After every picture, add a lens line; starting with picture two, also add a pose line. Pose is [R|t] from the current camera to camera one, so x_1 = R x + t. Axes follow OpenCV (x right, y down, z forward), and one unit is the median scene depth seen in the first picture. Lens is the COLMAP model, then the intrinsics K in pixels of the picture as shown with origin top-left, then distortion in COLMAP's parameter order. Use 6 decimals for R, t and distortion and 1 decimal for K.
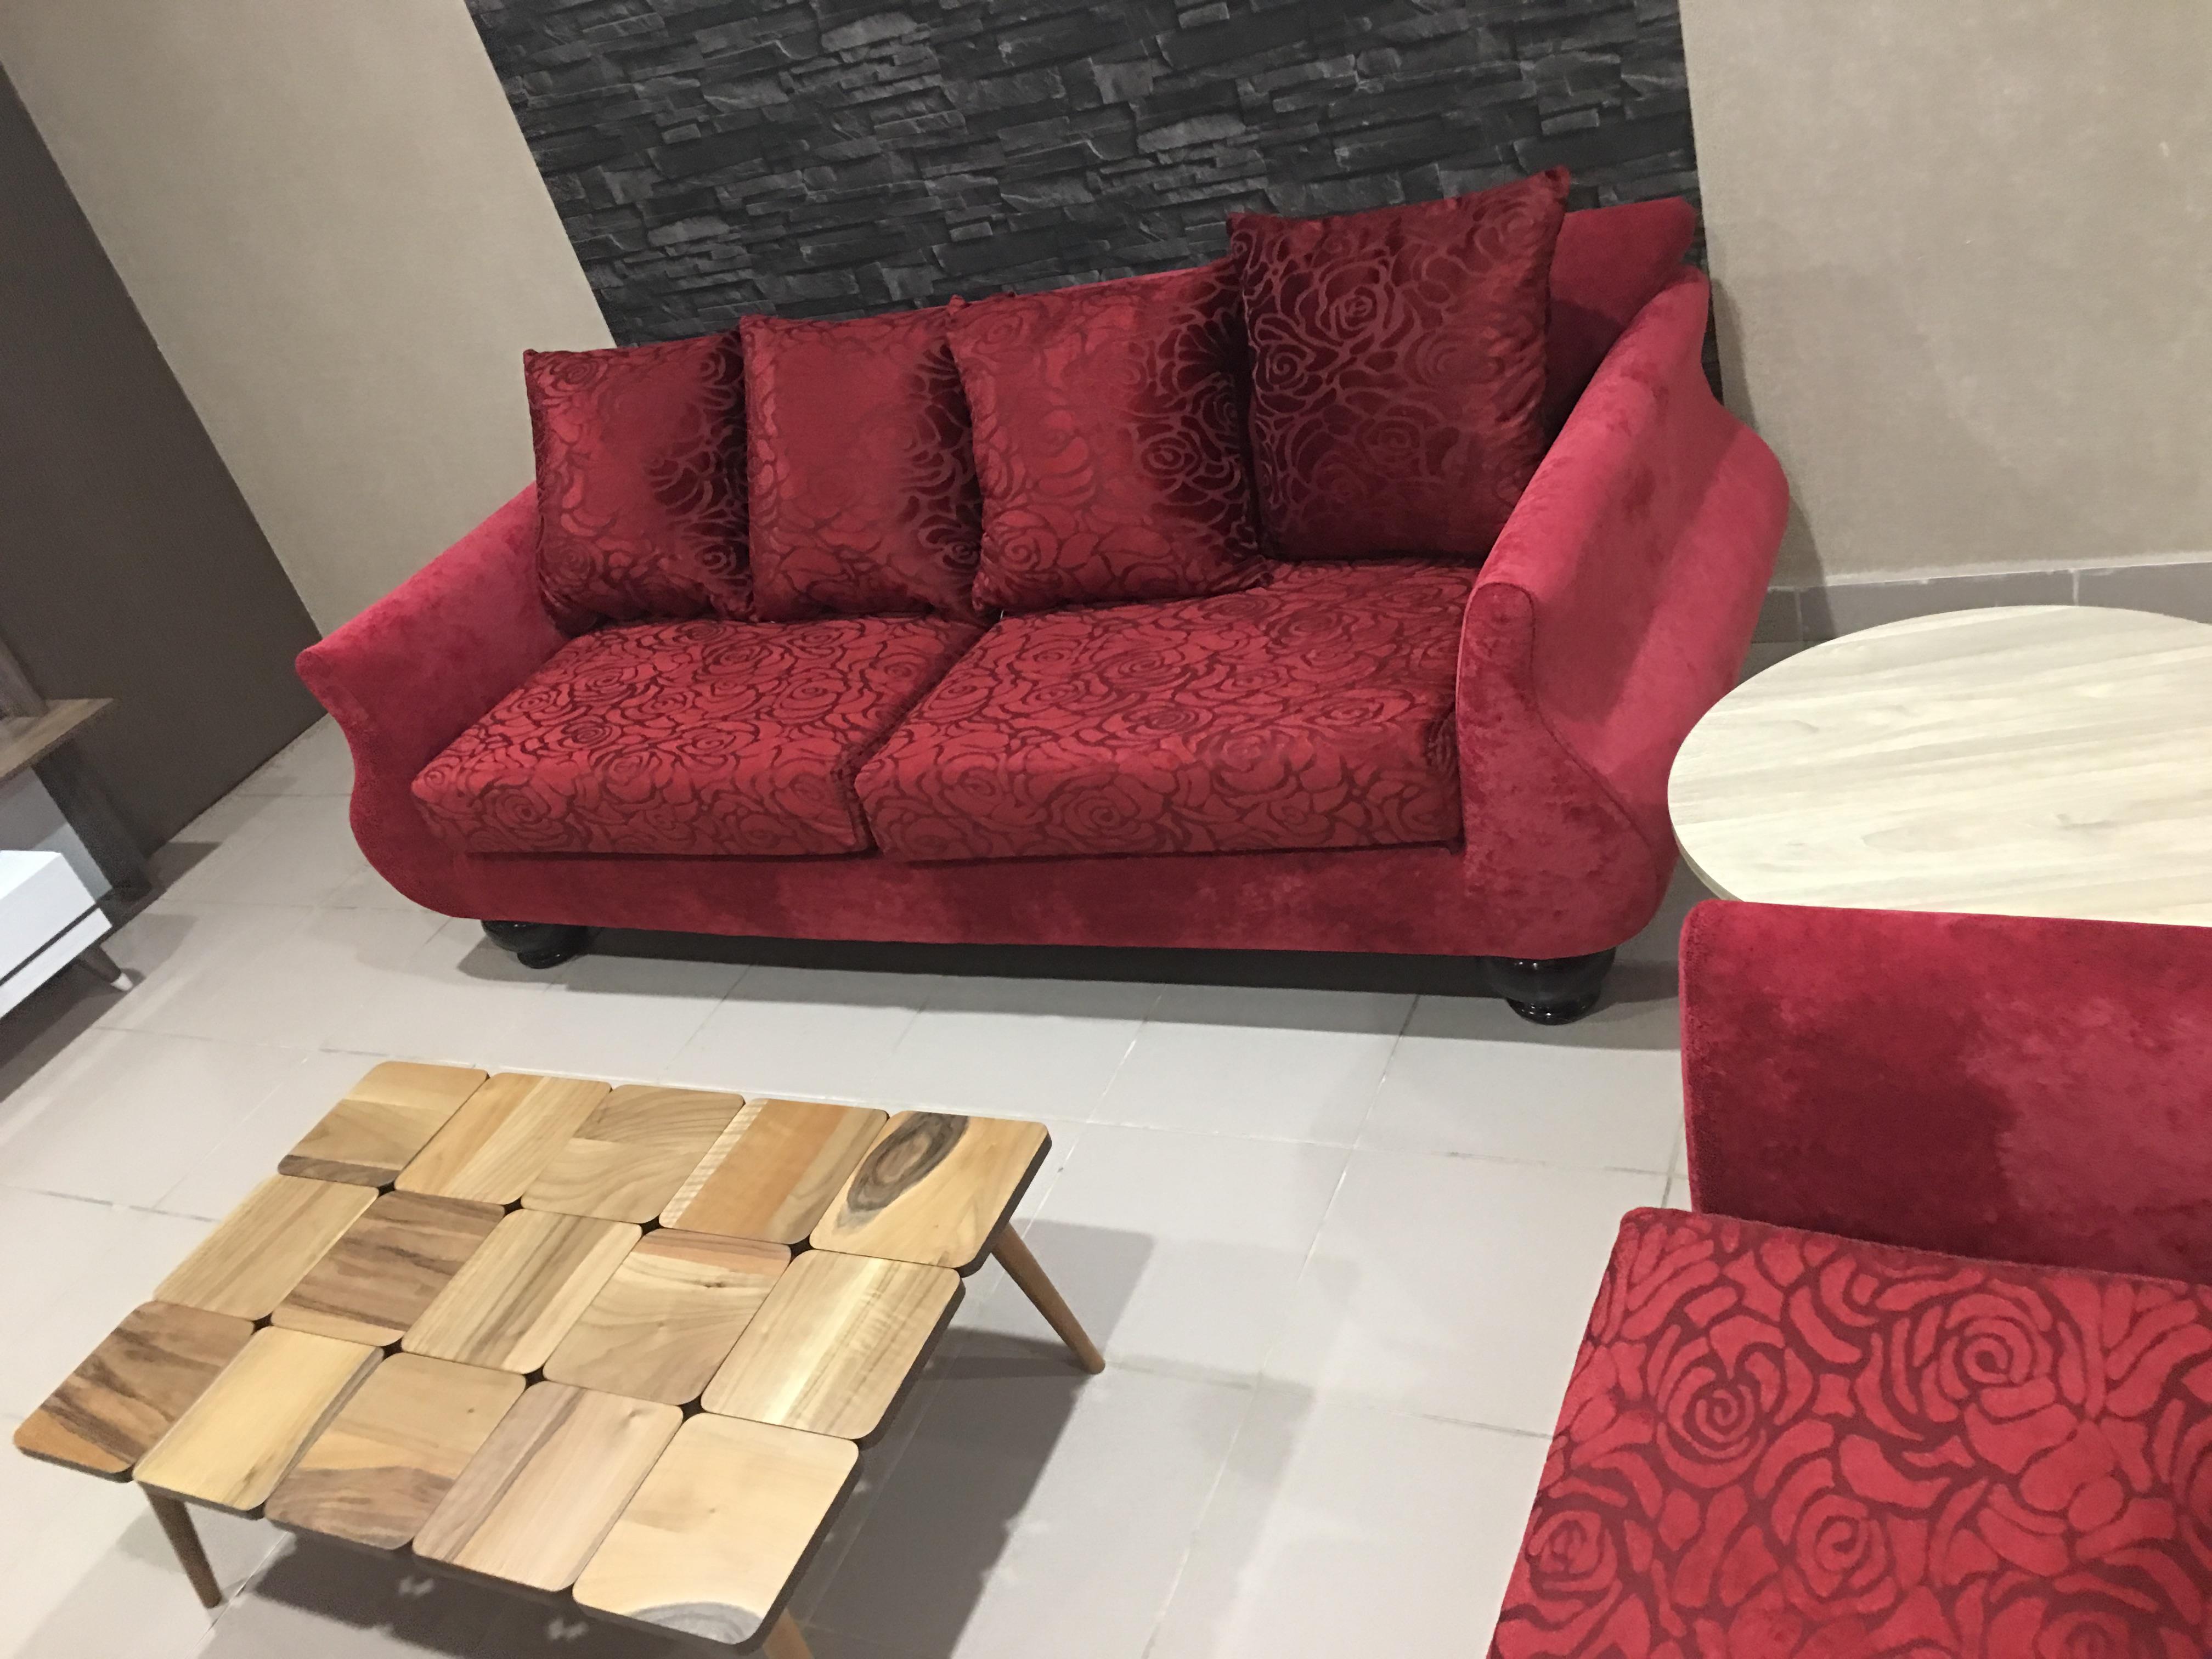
lens RADIAL K [[1851.2, 0, 1060.4], [0, 1851.2, 837.4], [0, 0, 1]] dist [0.079138, -0.115398]
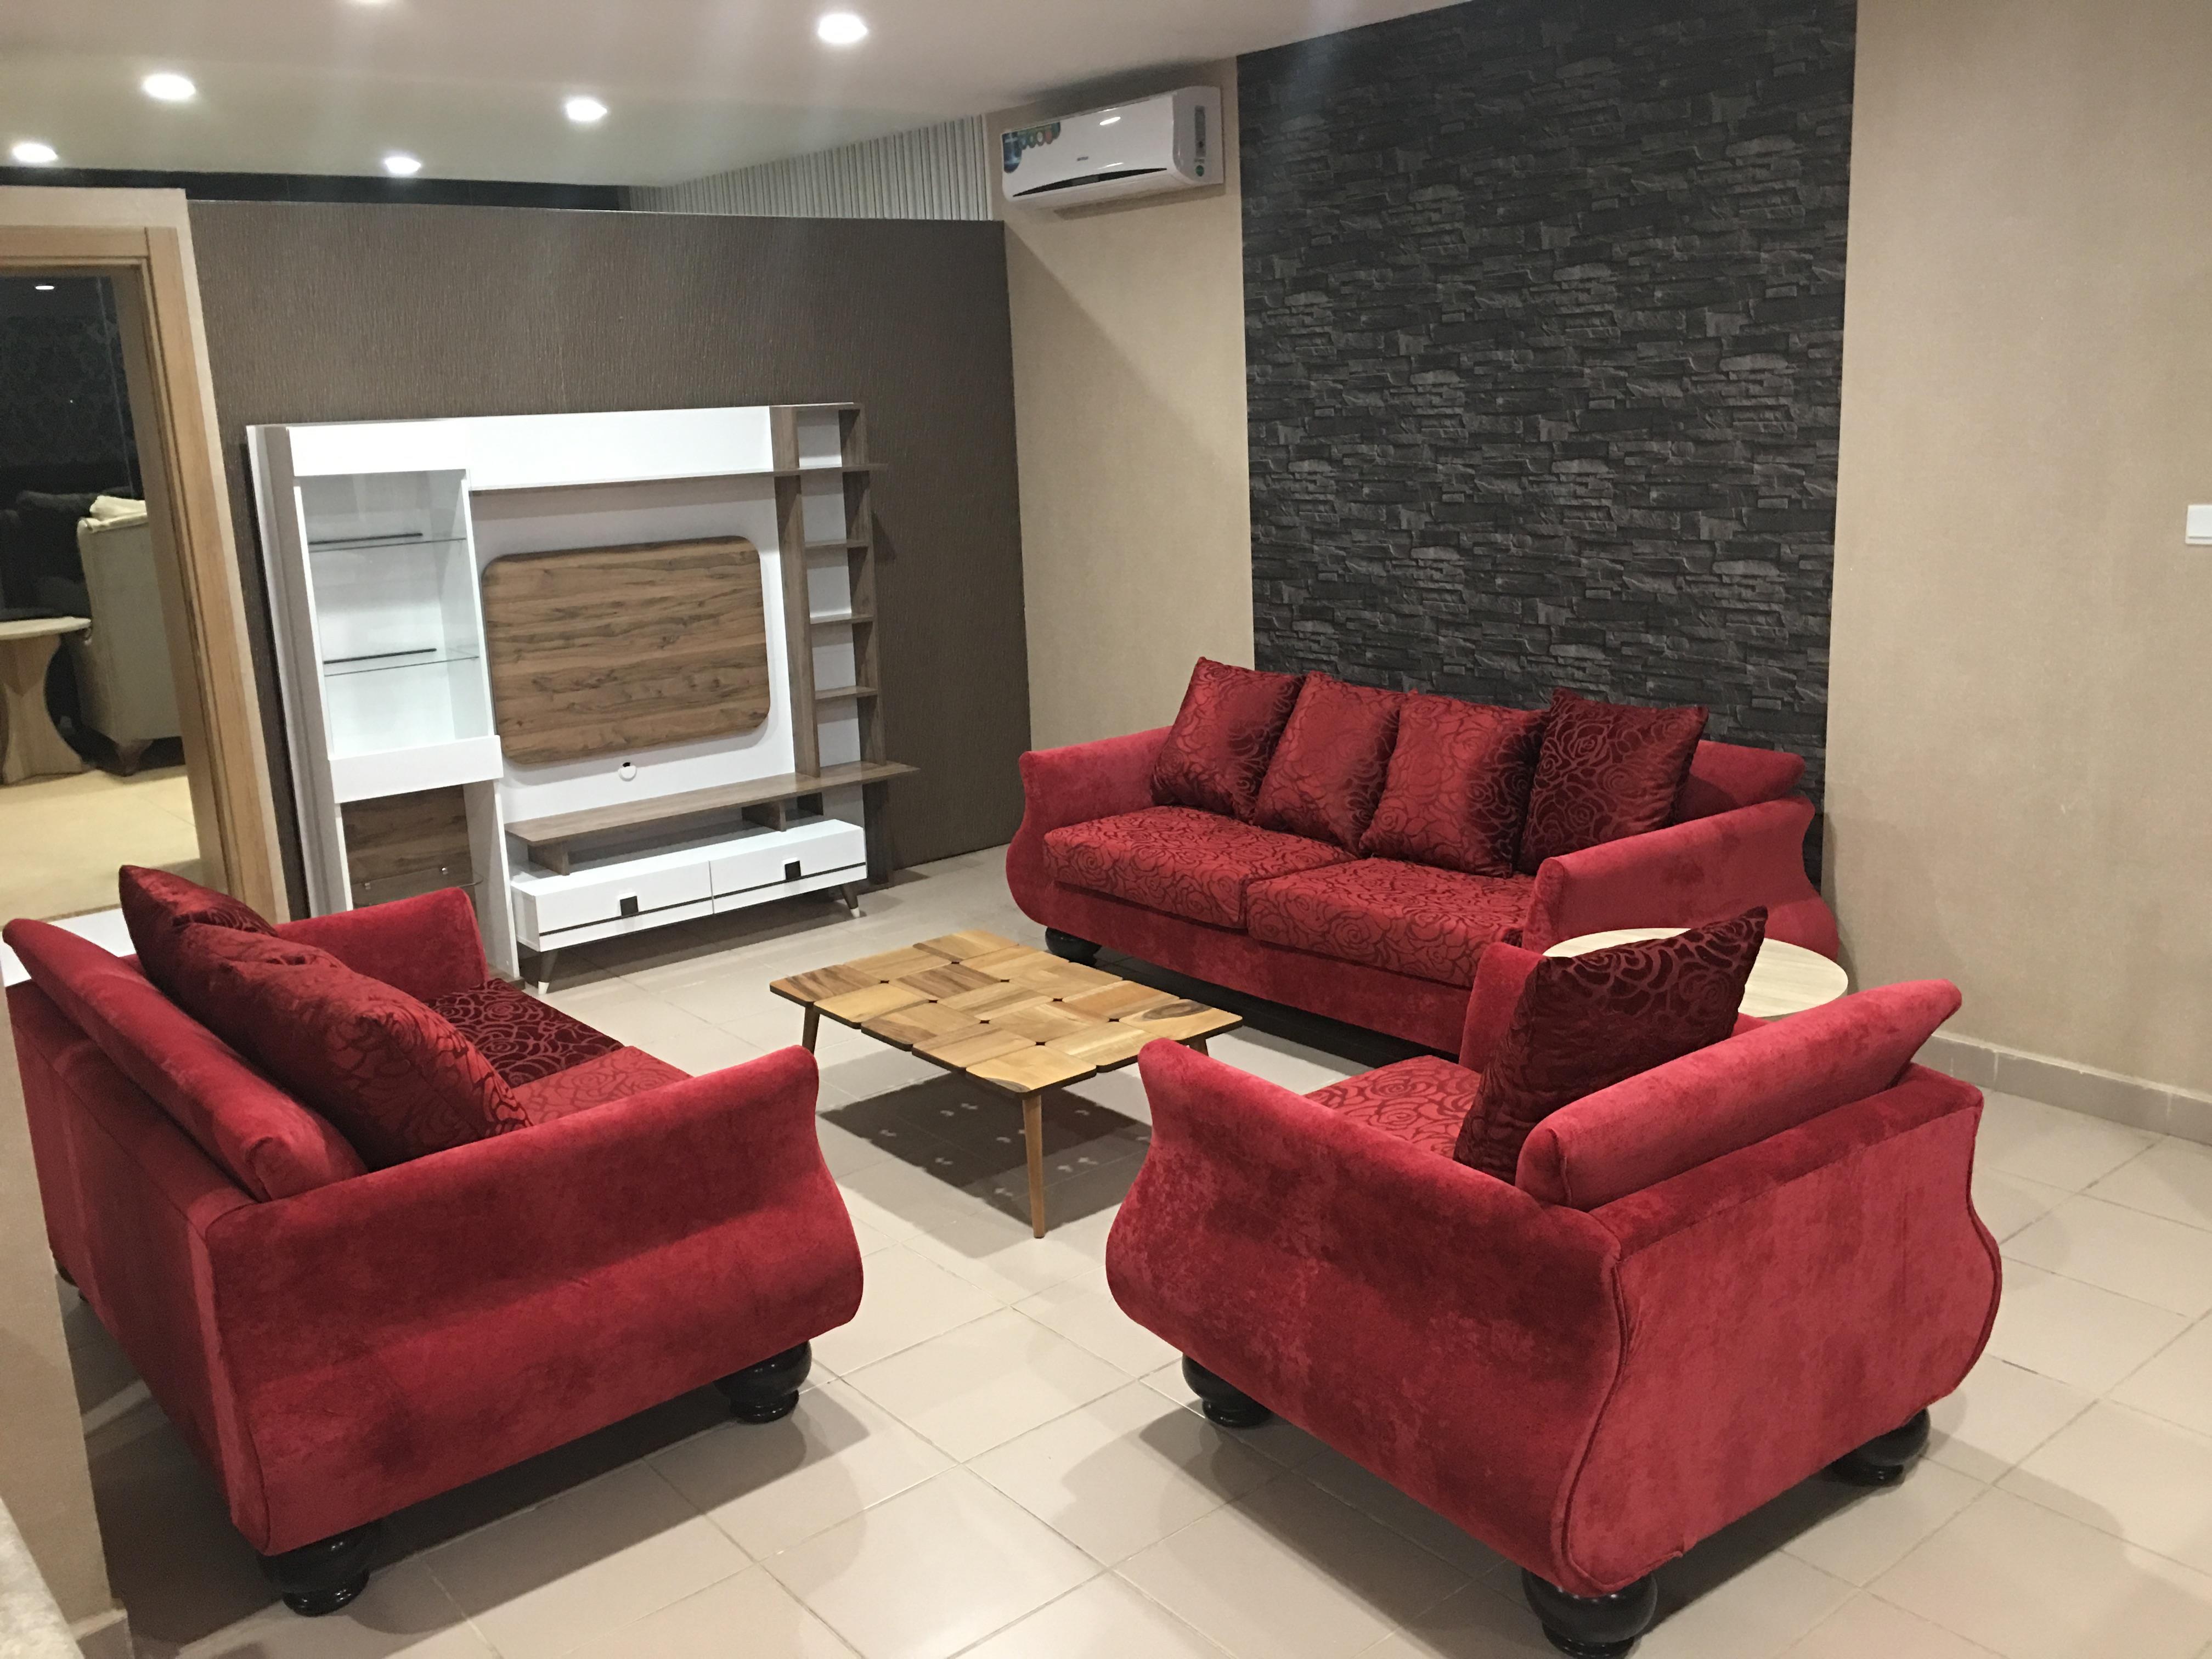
lens RADIAL K [[1851.2, 0, 1060.4], [0, 1851.2, 837.4], [0, 0, 1]] dist [0.079138, -0.115398]
pose [[0.865456, 0.339763, -0.368166, 0.361829], [-0.420894, 0.891699, -0.166498, 0.288371], [0.271724, 0.299055, 0.914731, -0.715545]]
